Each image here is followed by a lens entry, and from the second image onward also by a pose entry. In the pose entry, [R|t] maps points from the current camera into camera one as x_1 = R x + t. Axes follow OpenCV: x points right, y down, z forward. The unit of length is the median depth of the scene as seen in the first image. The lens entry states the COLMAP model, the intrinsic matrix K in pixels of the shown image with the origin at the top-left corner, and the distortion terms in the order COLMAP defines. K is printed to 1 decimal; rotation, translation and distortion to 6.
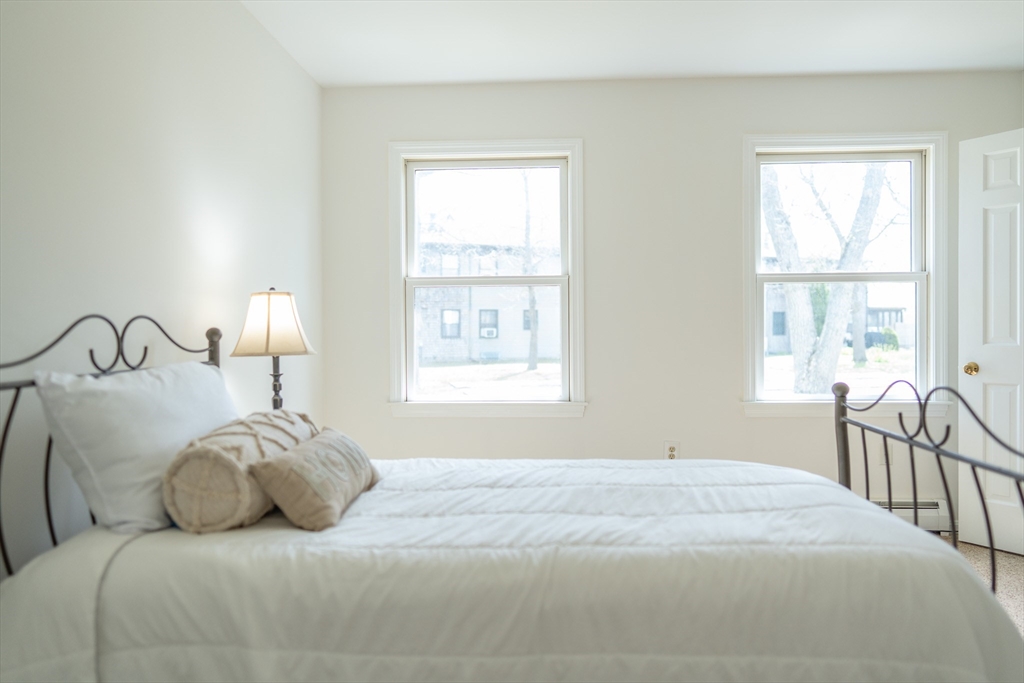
lens RADIAL K [[668.0, 0, 512.0], [0, 668.0, 341.5], [0, 0, 1]] dist [-0.003954, -0.000368]
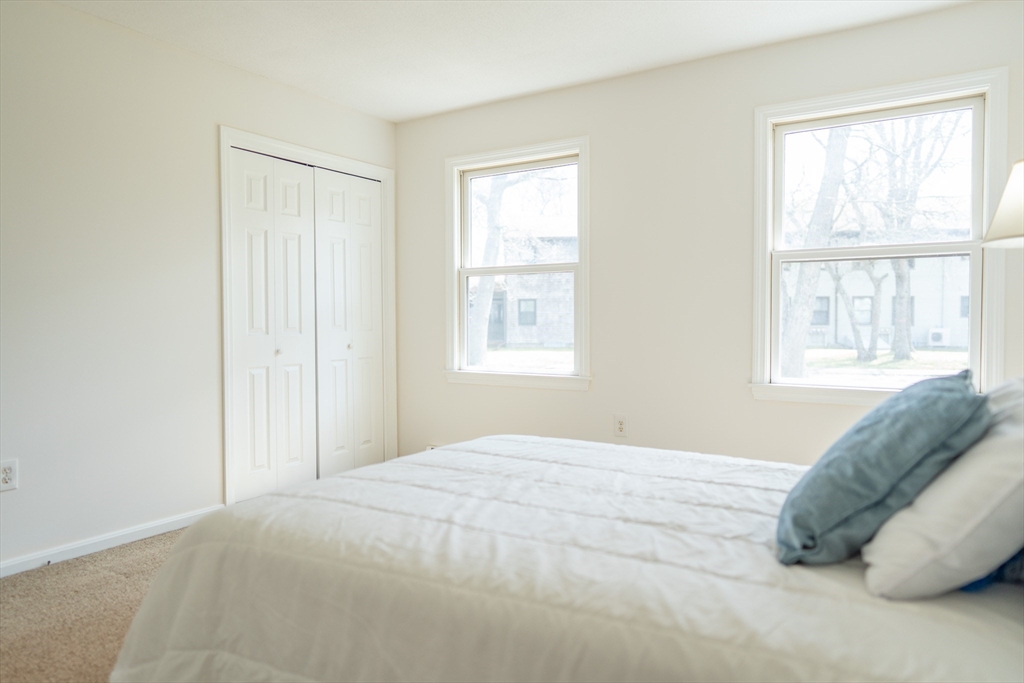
lens RADIAL K [[678.6, 0, 515.6], [0, 678.6, 339.0], [0, 0, 1]] dist [-0.003059, 0.003782]
pose [[0.850077, 0.031294, -0.525727, 0.572174], [-0.014952, 0.999265, 0.035304, -0.013225], [0.526446, -0.022150, 0.849920, 0.003501]]
